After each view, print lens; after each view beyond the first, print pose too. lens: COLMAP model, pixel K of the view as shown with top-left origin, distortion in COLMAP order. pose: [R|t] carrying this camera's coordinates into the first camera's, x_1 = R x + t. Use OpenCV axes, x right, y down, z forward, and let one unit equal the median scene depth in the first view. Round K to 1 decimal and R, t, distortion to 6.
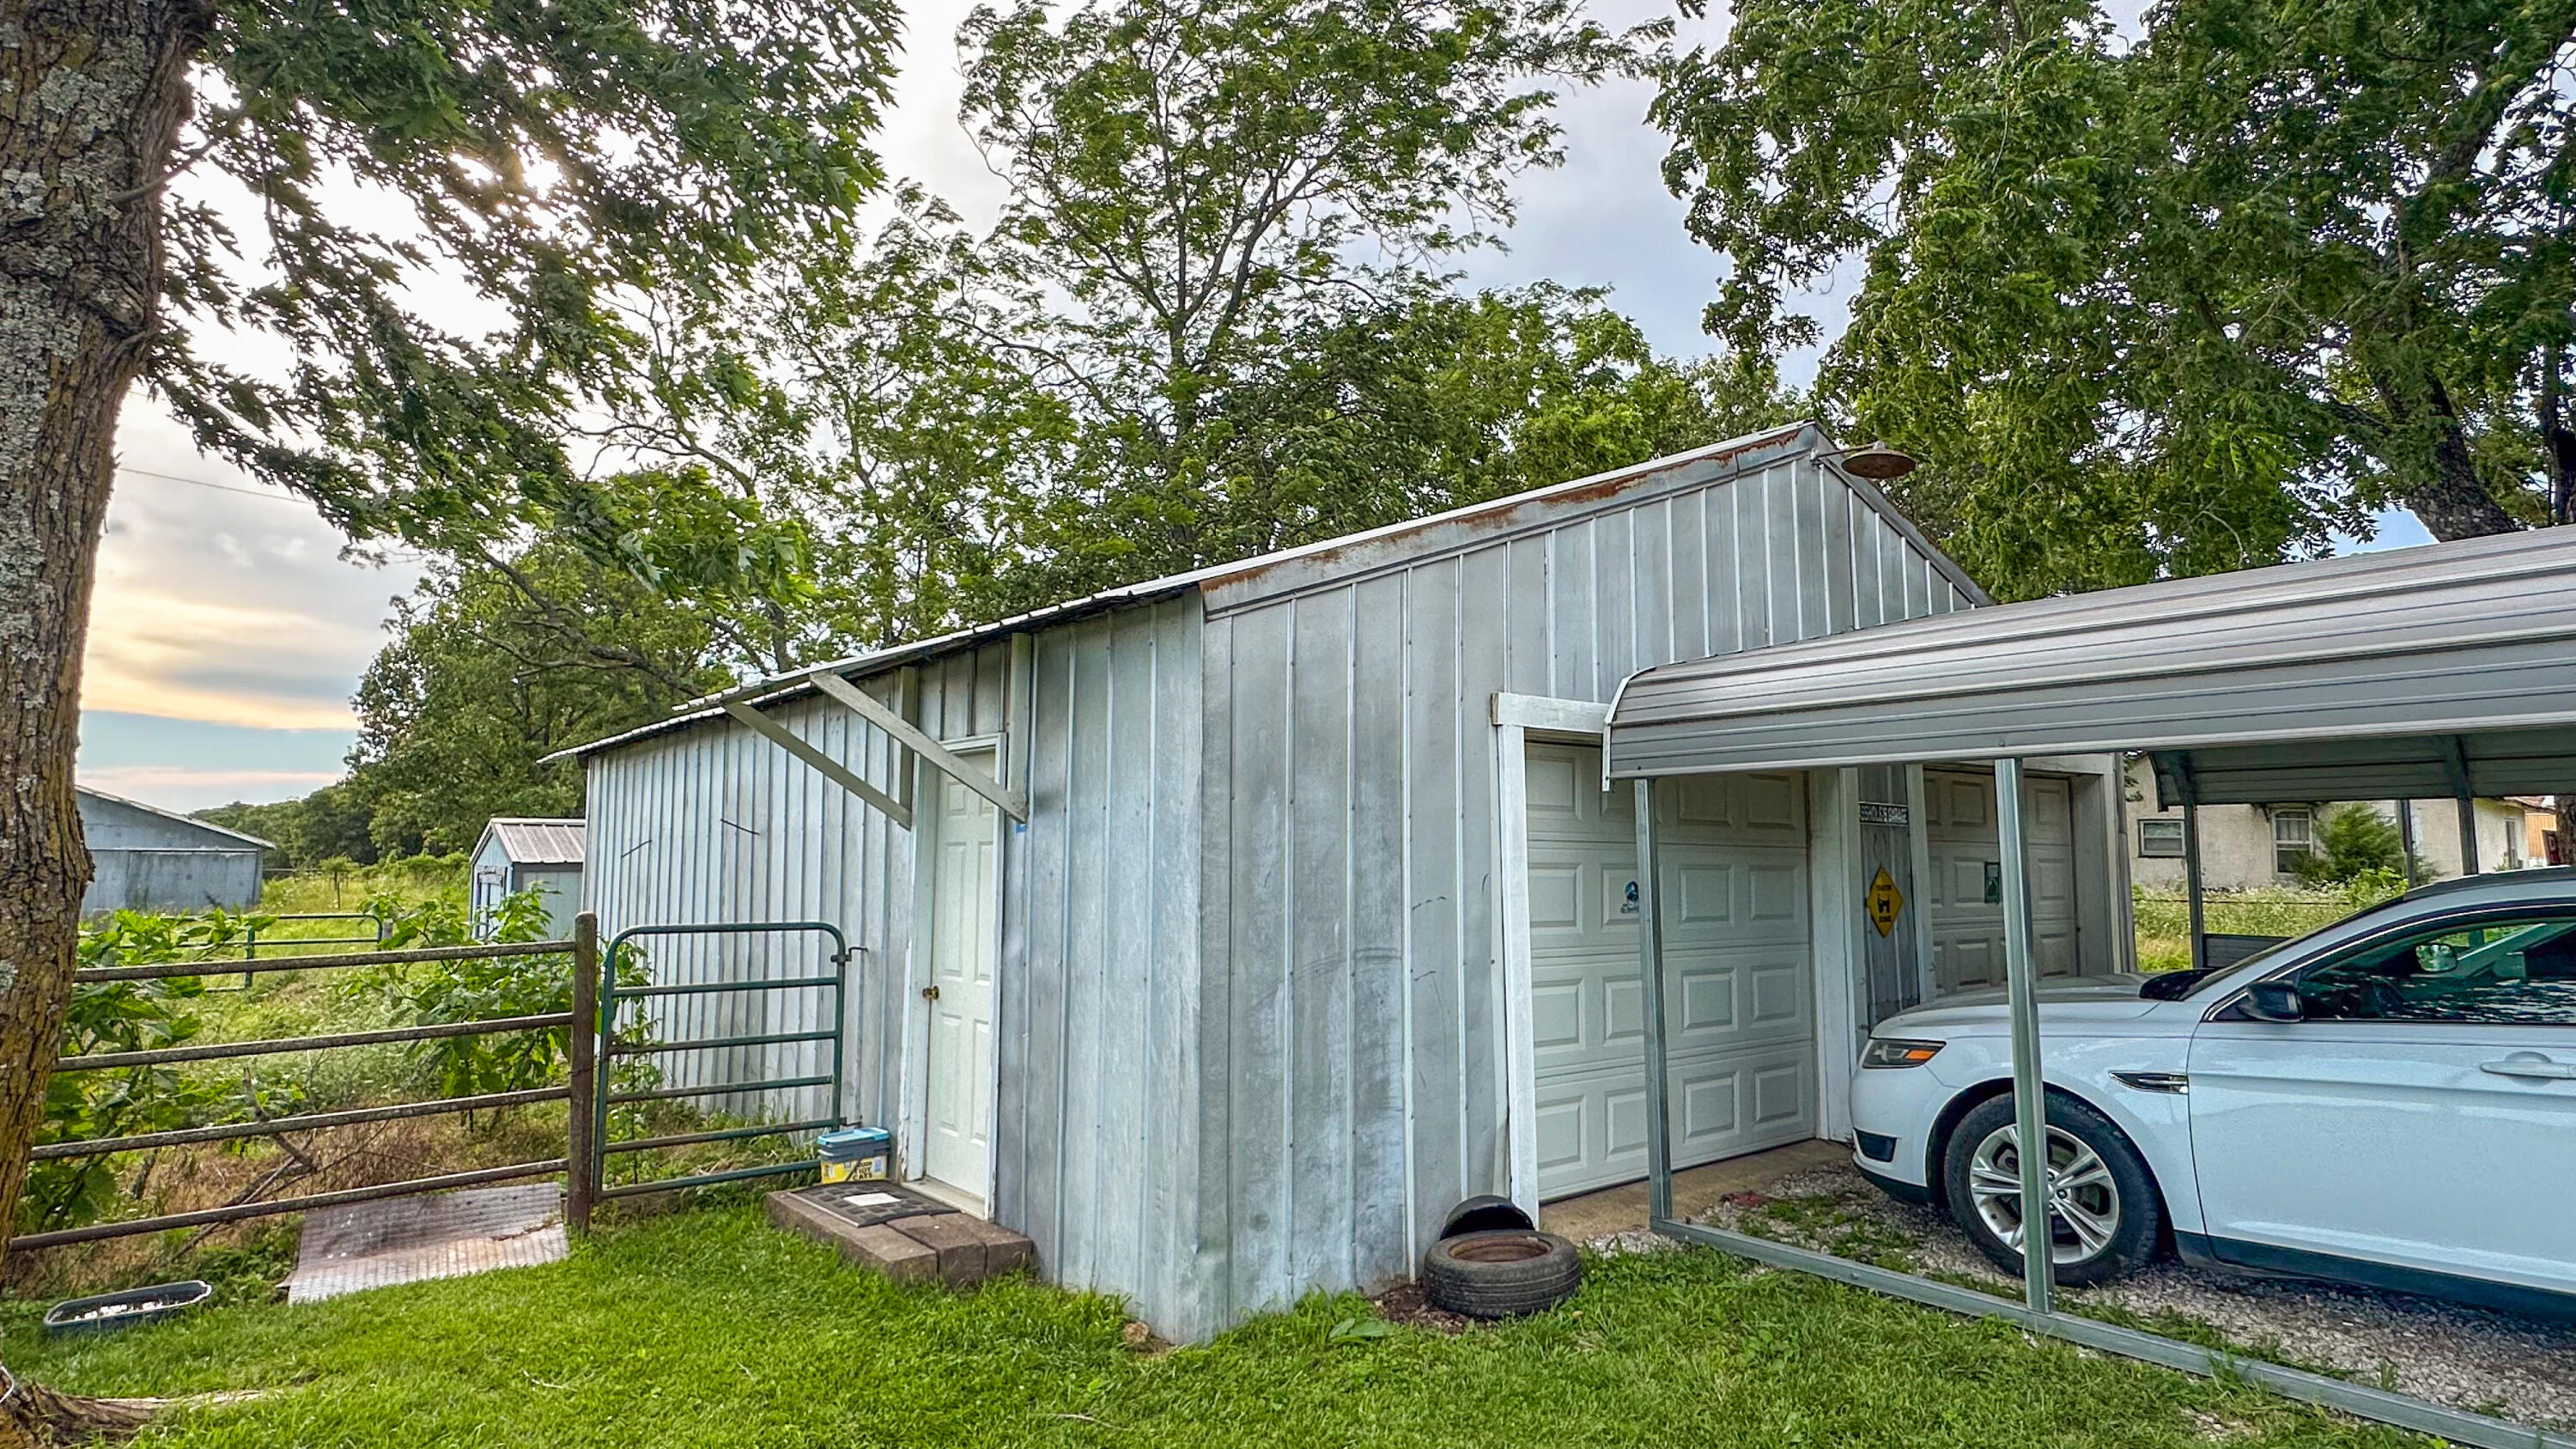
lens RADIAL K [[1434.3, 0, 1277.0], [0, 1434.3, 721.3], [0, 0, 1]] dist [-0.002566, 0.000036]
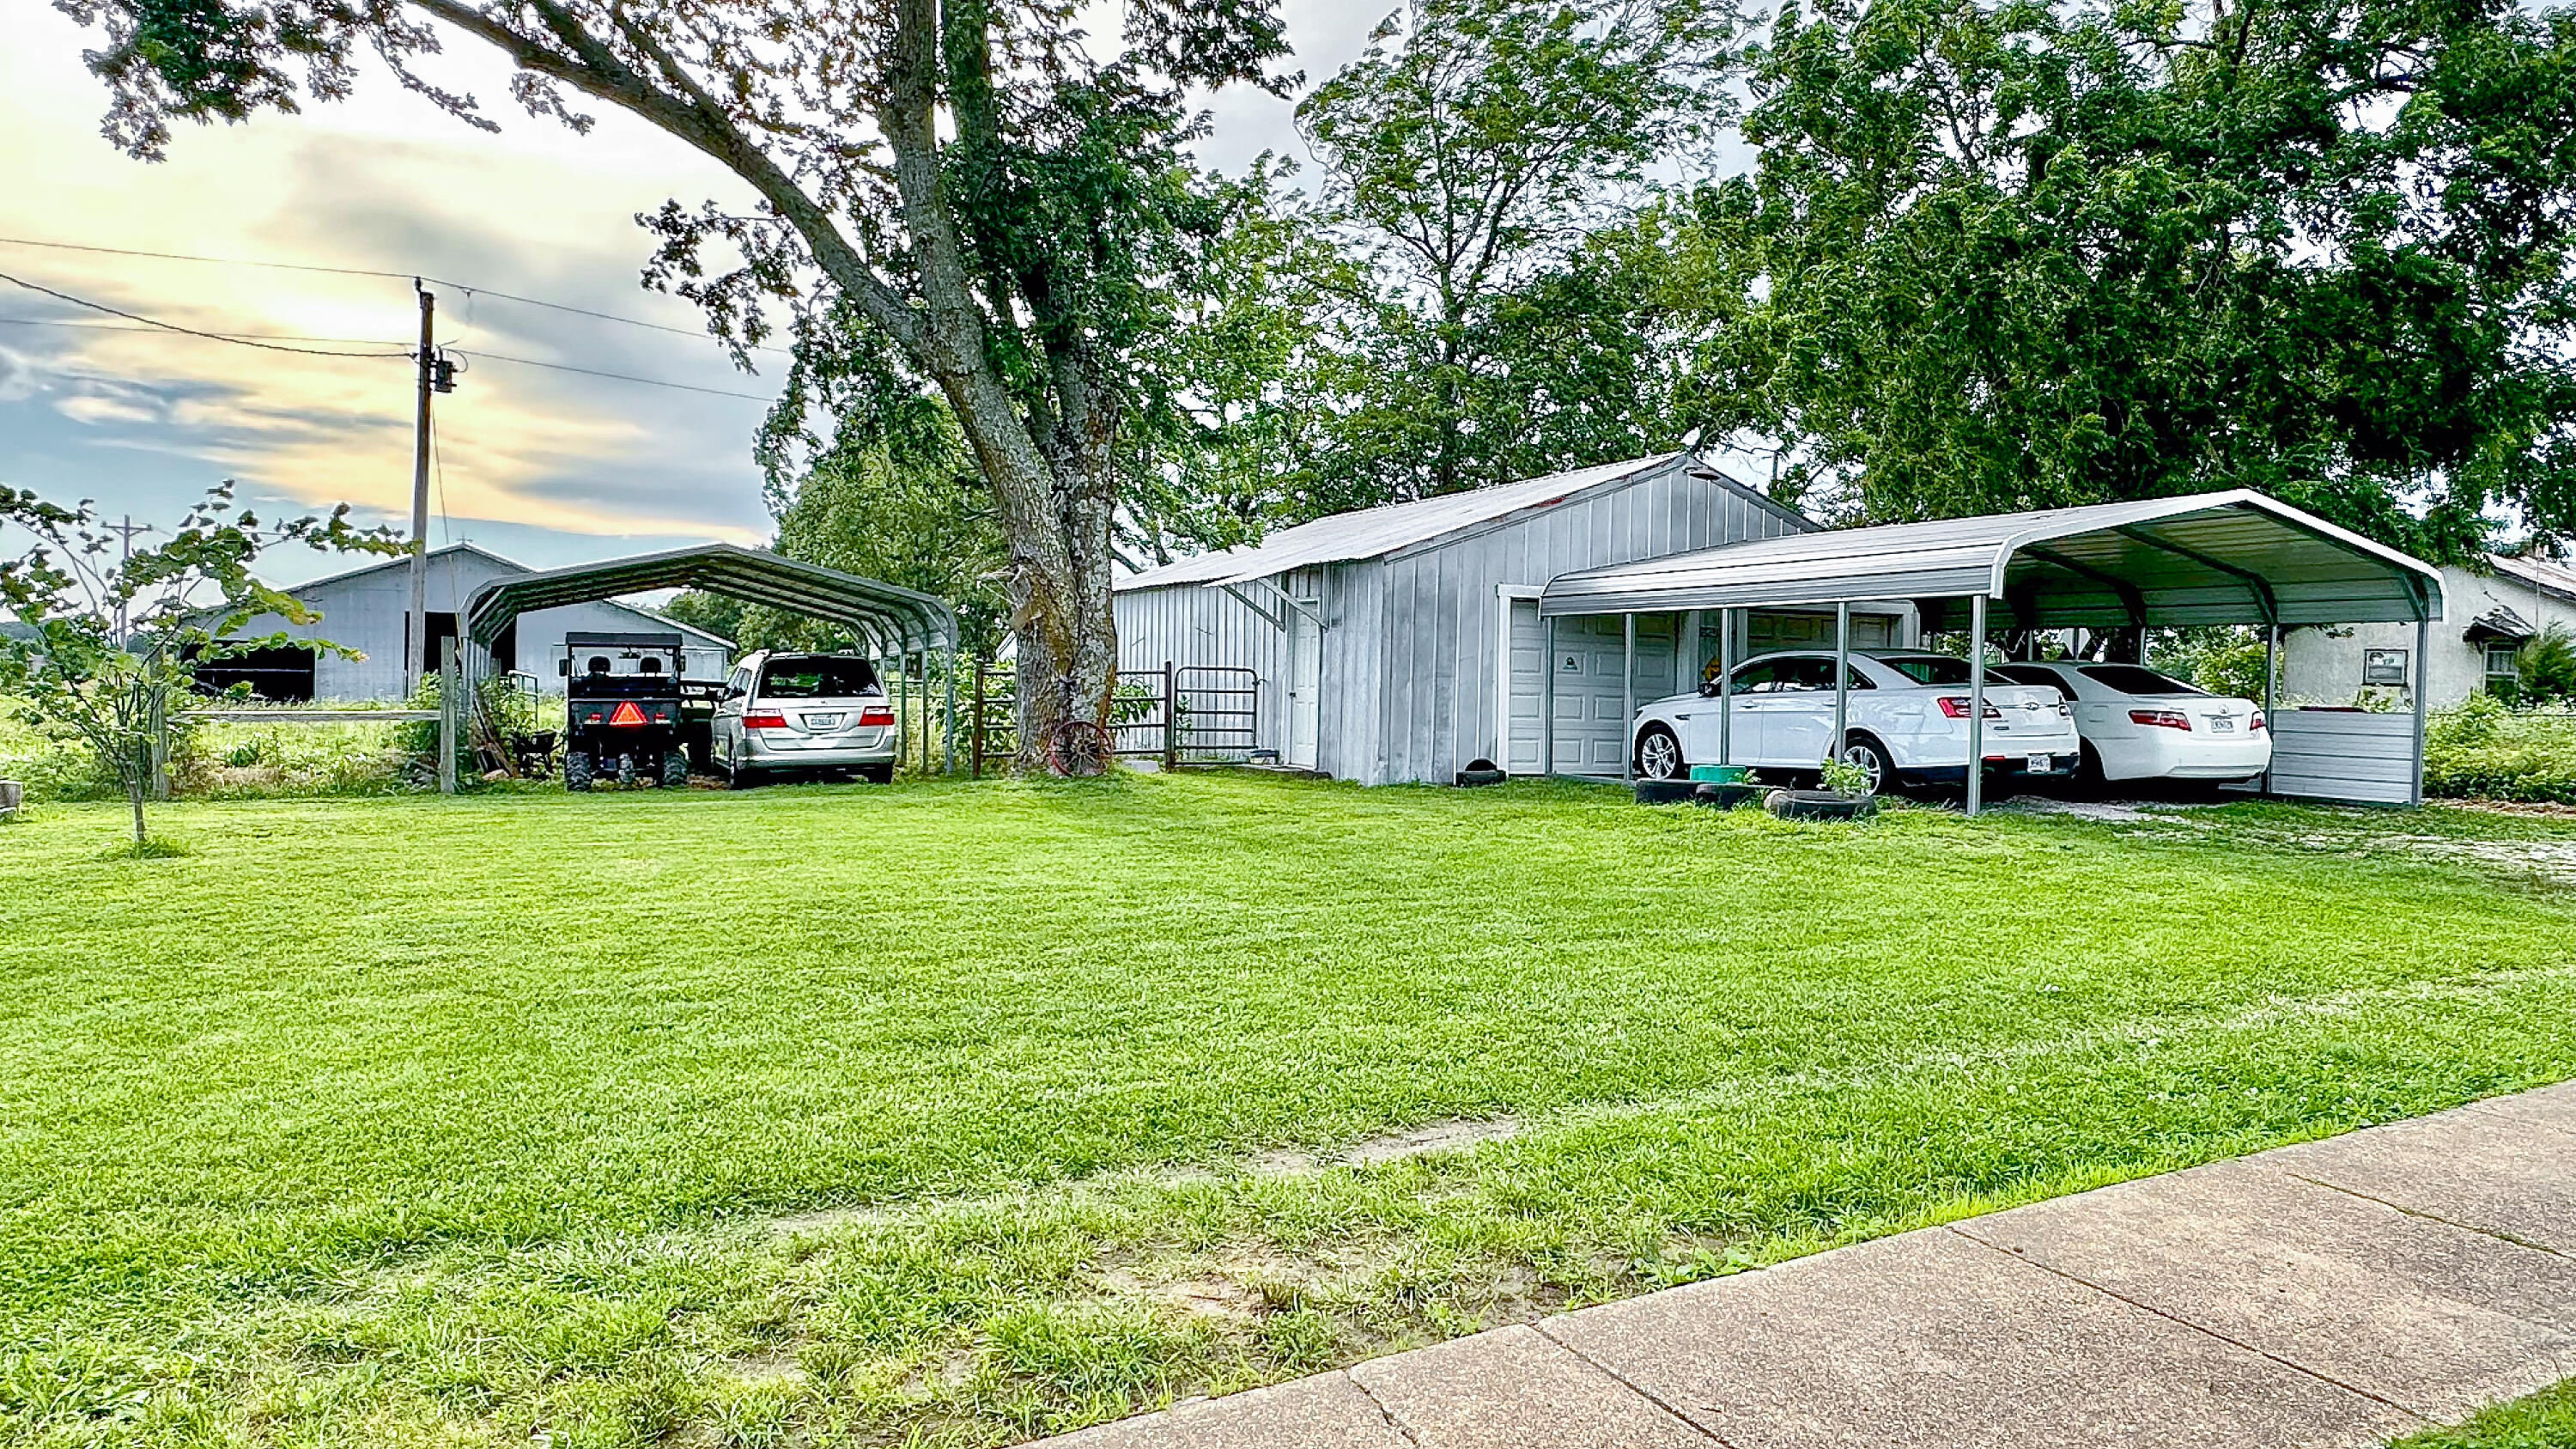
lens RADIAL K [[1631.8, 0, 1286.0], [0, 1631.8, 720.7], [0, 0, 1]] dist [0.003121, 0.000777]
pose [[0.978289, 0.025454, -0.205676, 0.367429], [-0.000737, 0.992850, 0.119369, -0.120367], [0.207243, -0.116625, 0.971313, -1.938427]]
